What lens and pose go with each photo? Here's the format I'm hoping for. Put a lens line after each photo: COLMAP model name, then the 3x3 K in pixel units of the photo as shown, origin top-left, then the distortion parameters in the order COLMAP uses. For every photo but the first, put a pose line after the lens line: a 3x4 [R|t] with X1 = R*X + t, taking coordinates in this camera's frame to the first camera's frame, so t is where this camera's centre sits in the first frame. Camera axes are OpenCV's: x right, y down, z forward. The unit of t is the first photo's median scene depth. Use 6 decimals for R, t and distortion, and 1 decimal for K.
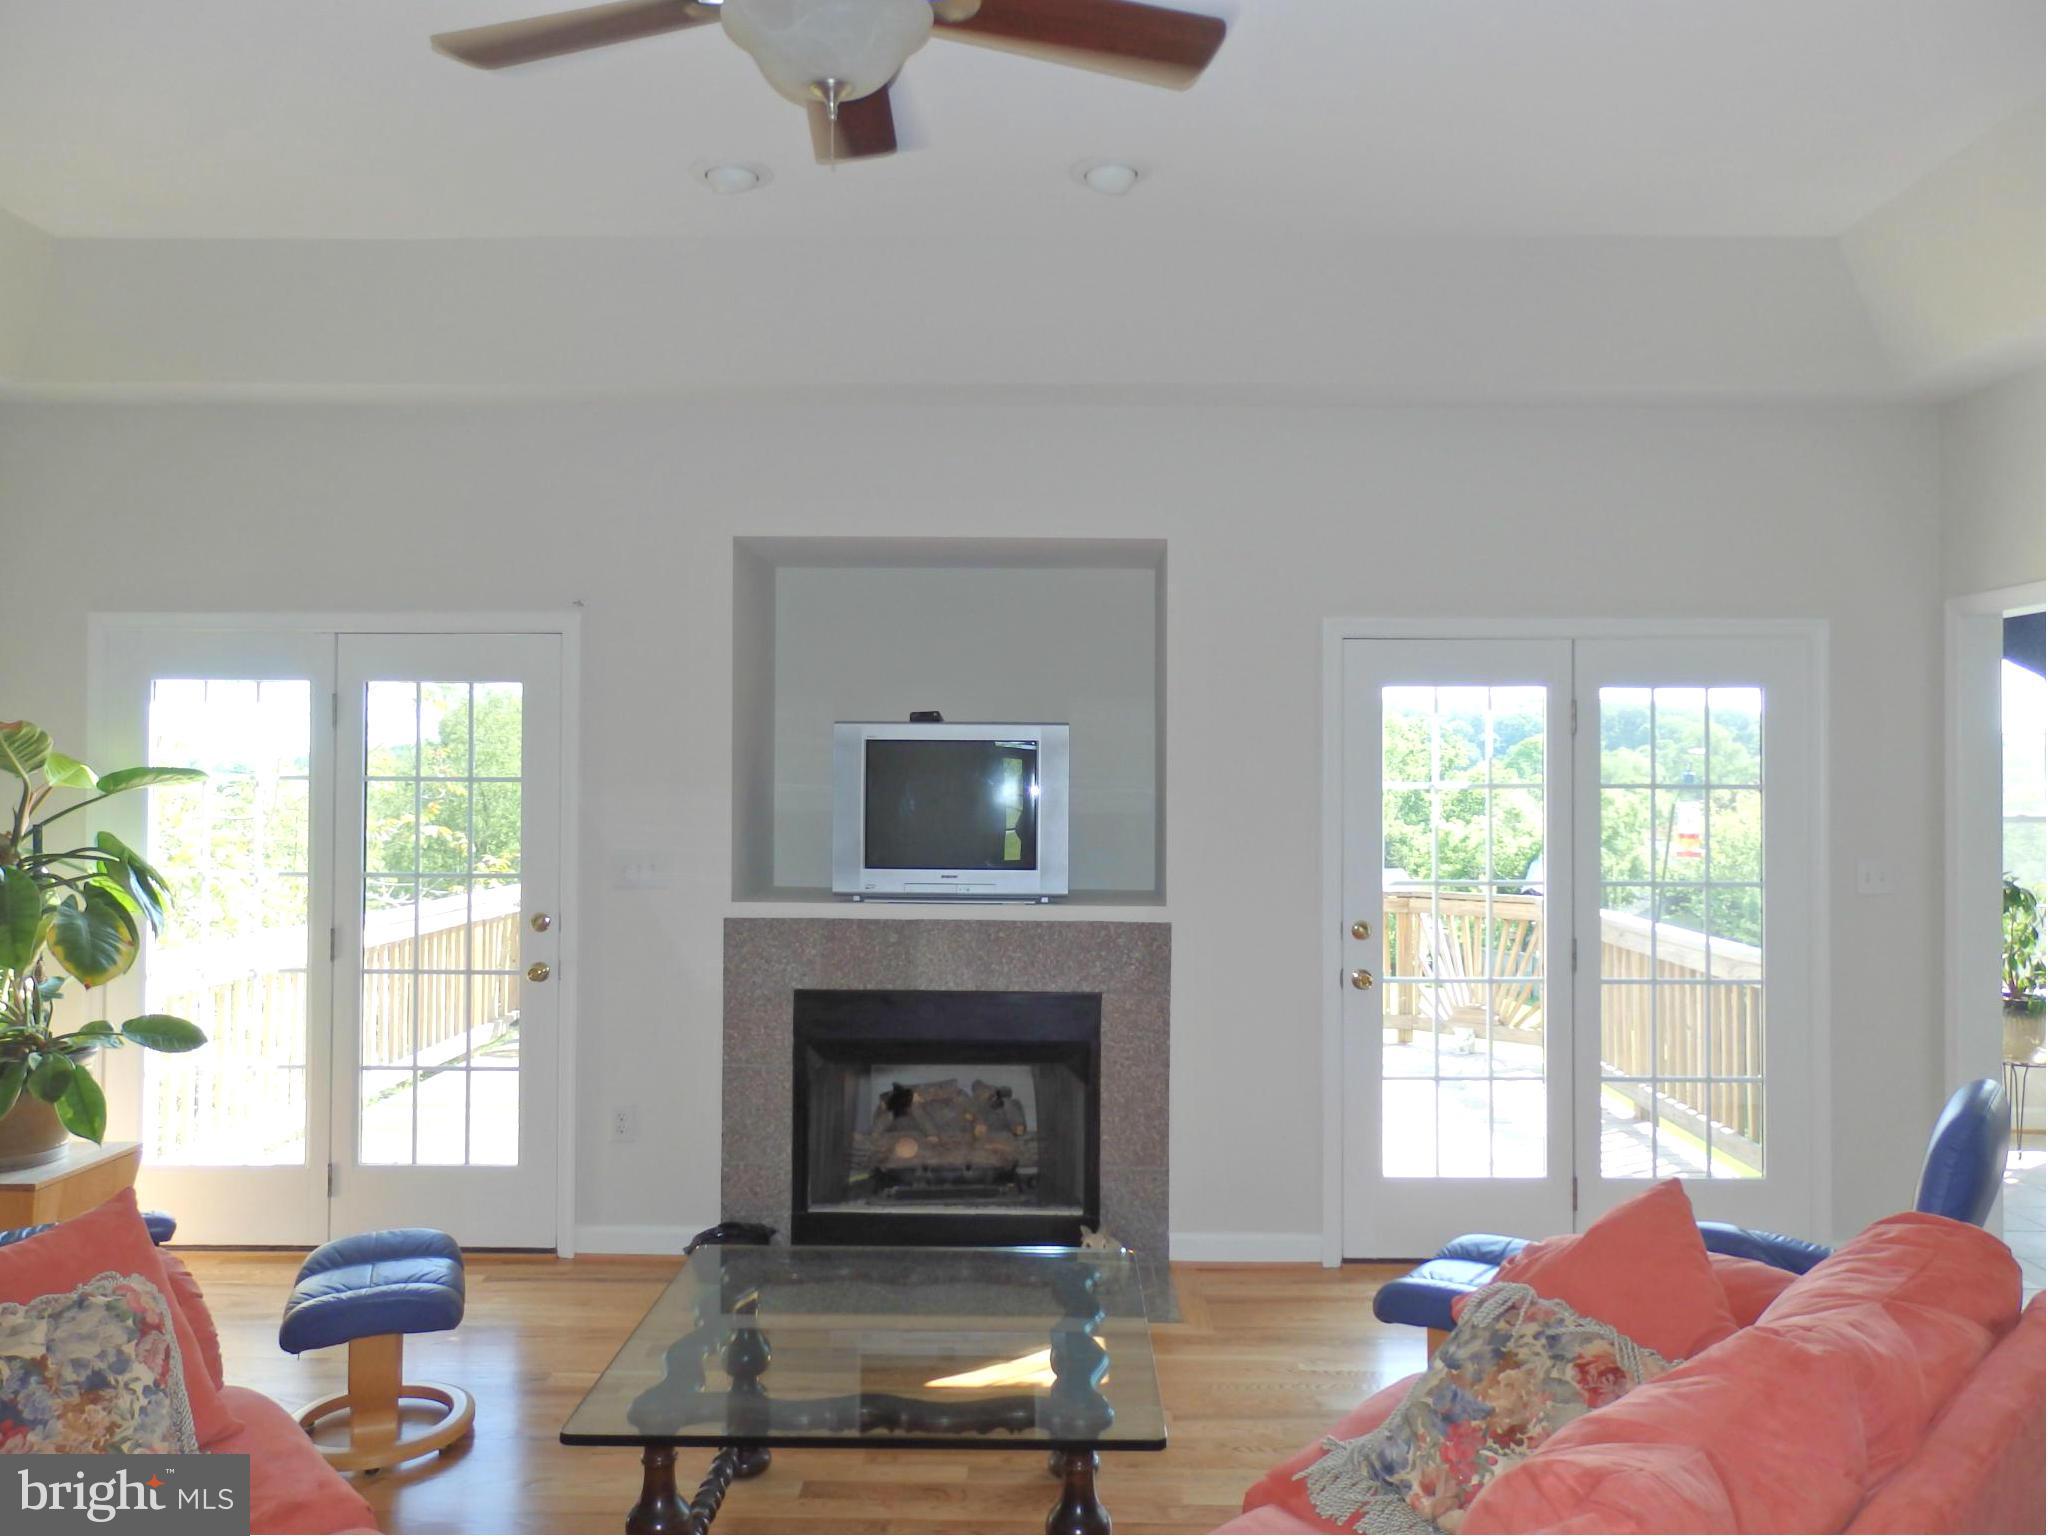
lens RADIAL K [[1527.4, 0, 1038.7], [0, 1527.4, 776.0], [0, 0, 1]] dist [0.006224, 0.007384]
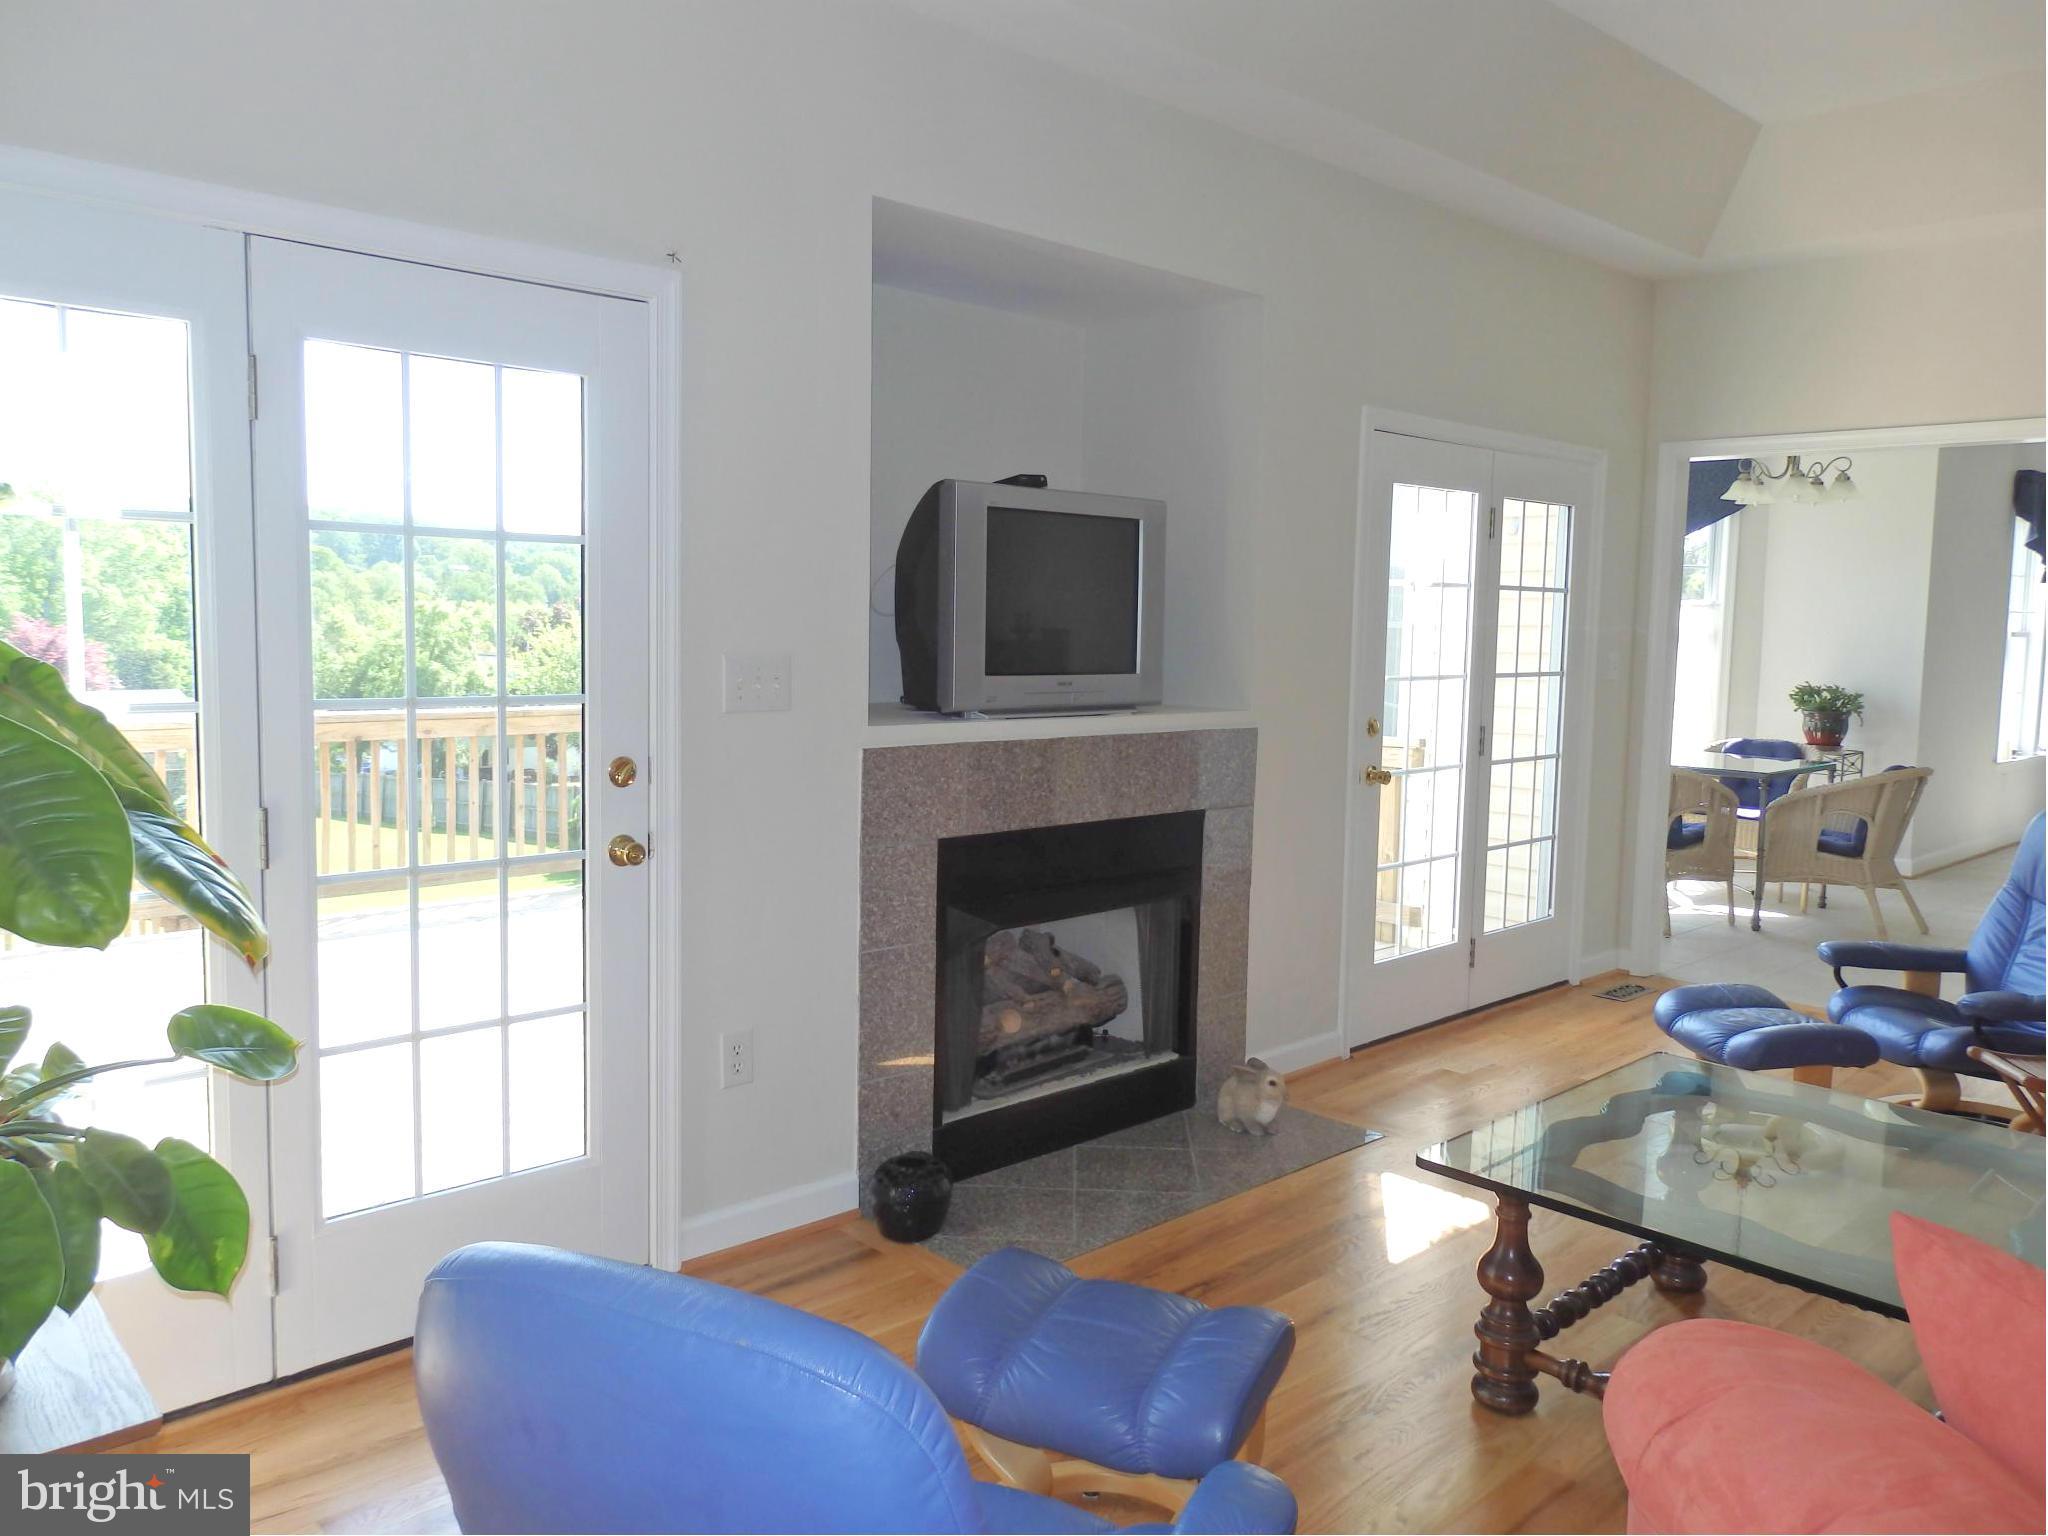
lens RADIAL K [[1527.4, 0, 1028.7], [0, 1527.4, 762.8], [0, 0, 1]] dist [0.006224, 0.007384]
pose [[0.707097, -0.058873, 0.704662, -0.652903], [-0.020113, 0.994450, 0.103267, 0.024551], [-0.706831, -0.087192, 0.701988, 0.447447]]
